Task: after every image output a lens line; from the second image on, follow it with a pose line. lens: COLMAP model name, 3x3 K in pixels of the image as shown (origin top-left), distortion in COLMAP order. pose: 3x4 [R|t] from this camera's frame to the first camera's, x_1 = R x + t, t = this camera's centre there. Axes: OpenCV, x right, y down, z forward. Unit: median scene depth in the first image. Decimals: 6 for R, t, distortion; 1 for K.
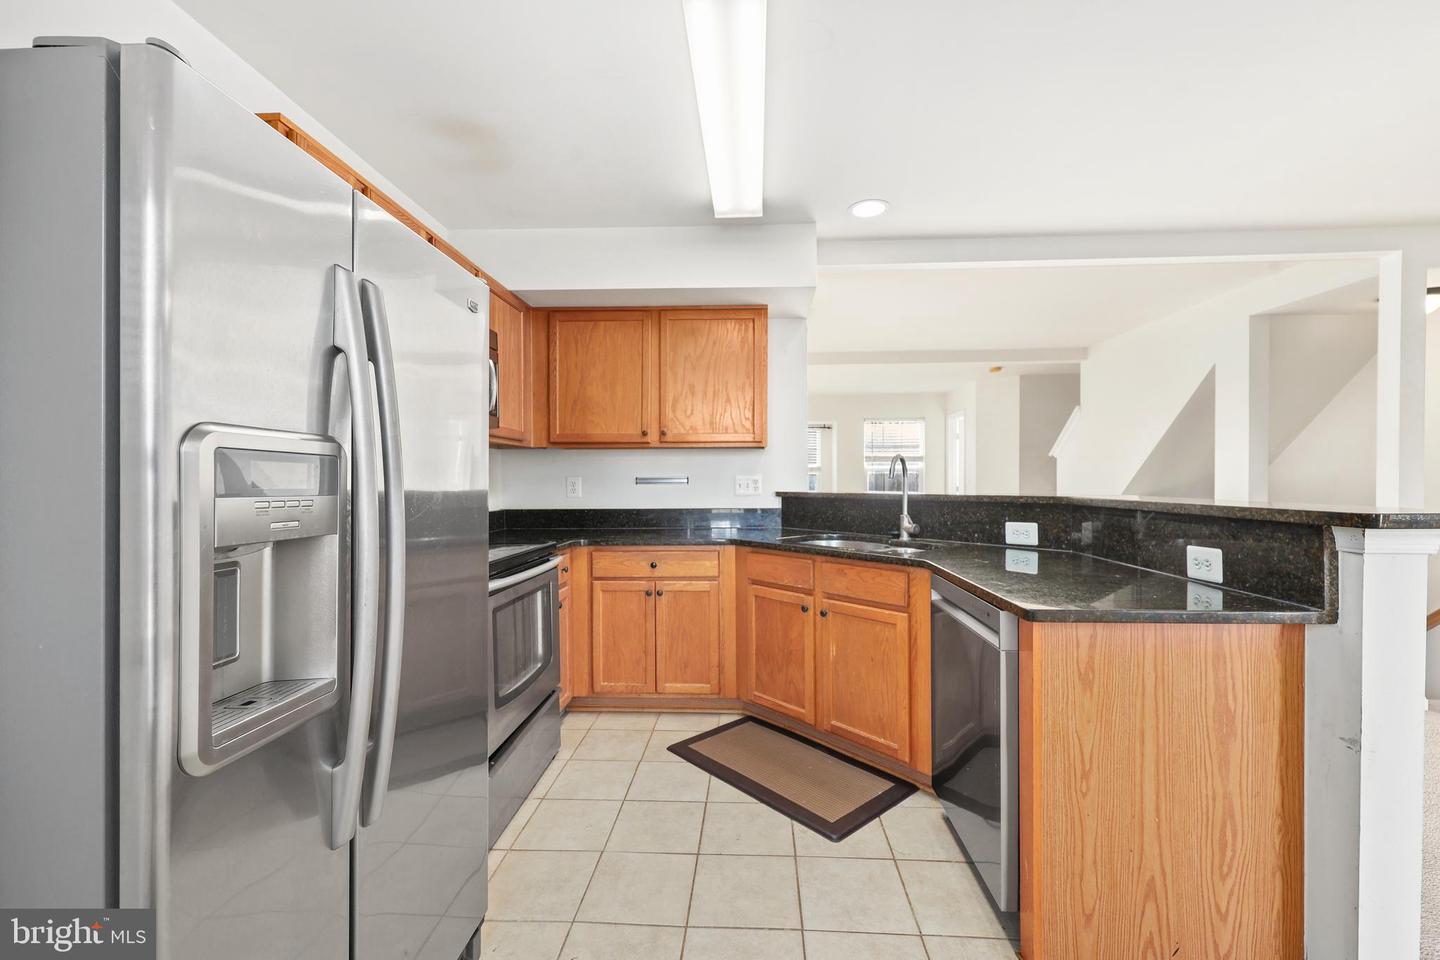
lens RADIAL K [[601.3, 0, 725.1], [0, 601.3, 485.6], [0, 0, 1]] dist [0.002551, -0.000075]
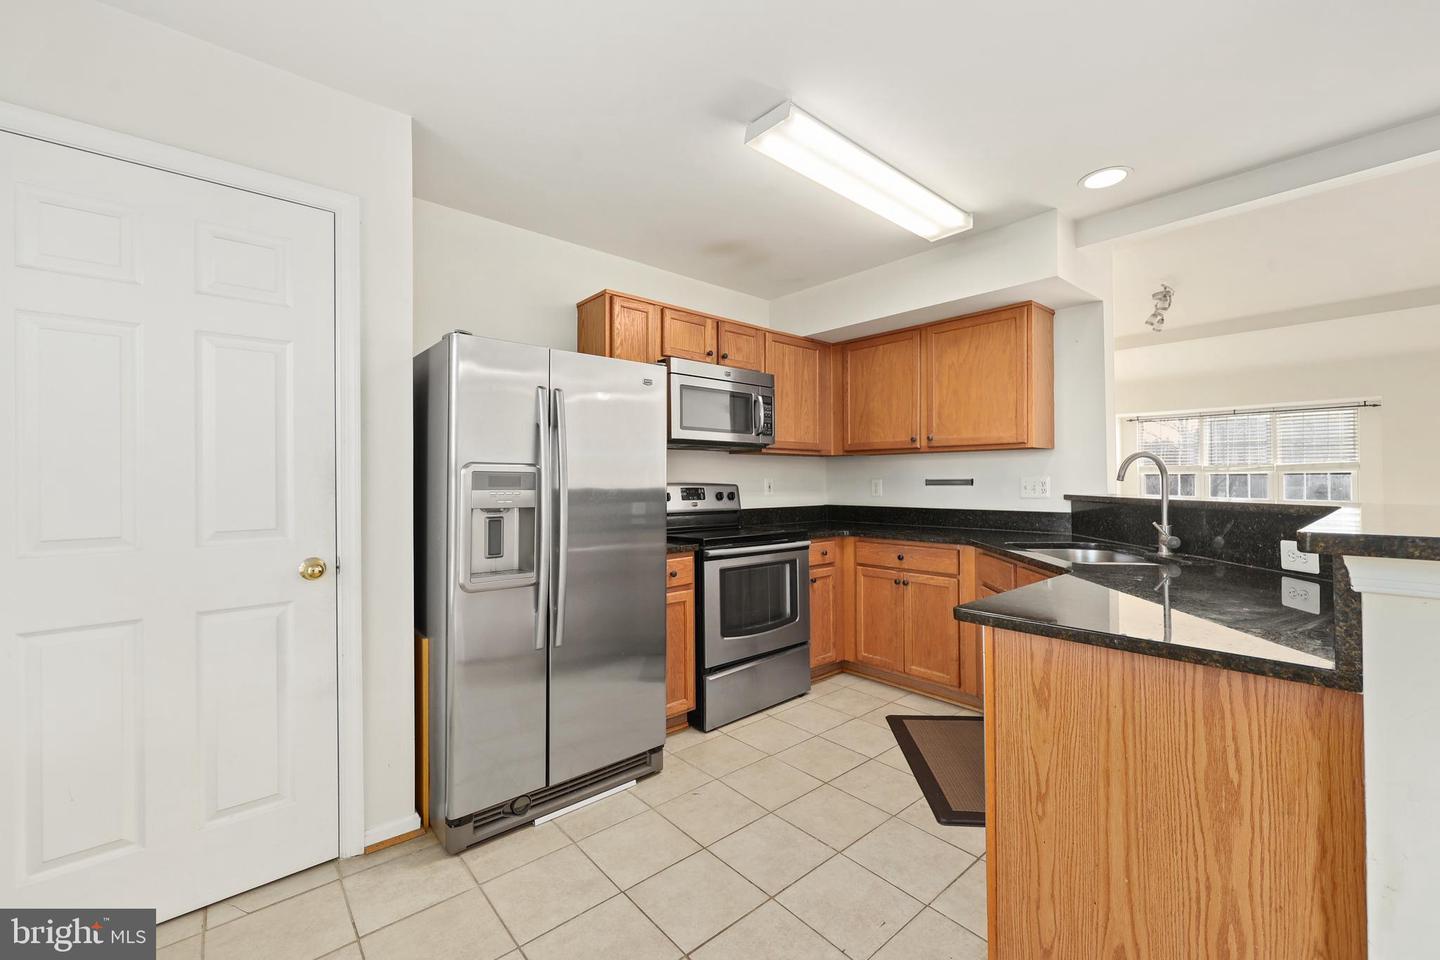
lens RADIAL K [[584.5, 0, 724.0], [0, 584.5, 476.8], [0, 0, 1]] dist [-0.002420, -0.000097]
pose [[0.693021, -0.003684, -0.720908, 0.456520], [-0.007610, 0.999894, -0.012426, -0.002809], [0.720878, 0.014098, 0.692919, 0.001753]]
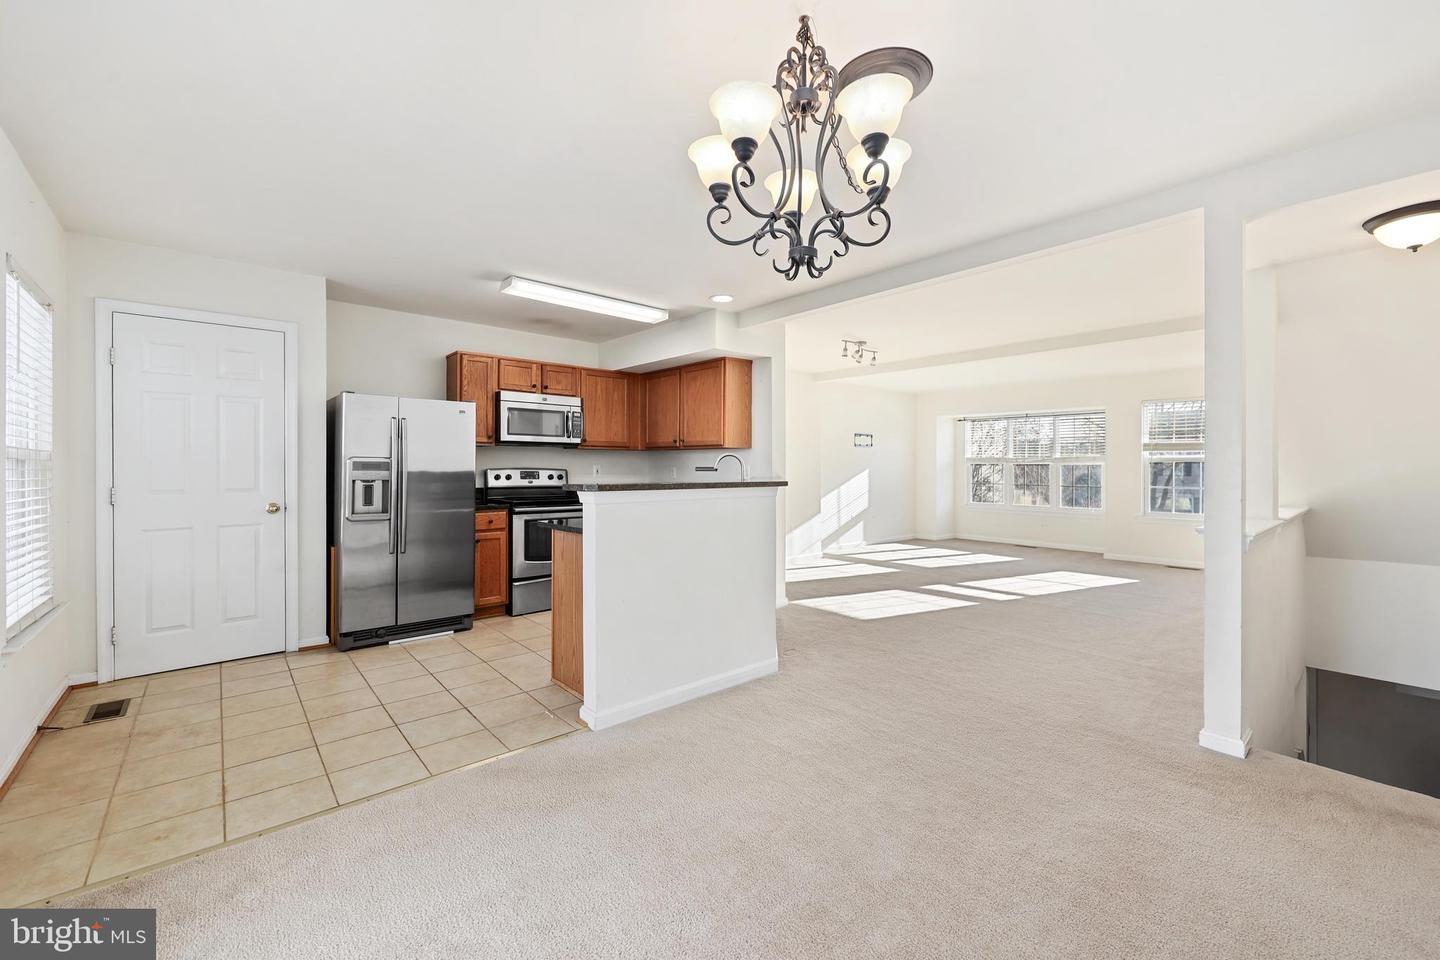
lens RADIAL K [[590.4, 0, 720.3], [0, 590.4, 467.0], [0, 0, 1]] dist [-0.000074, 0.000108]
pose [[0.691305, 0.006569, -0.722533, 1.322401], [-0.015108, 0.999871, -0.005364, -0.007424], [0.722405, 0.014624, 0.691315, -0.069280]]
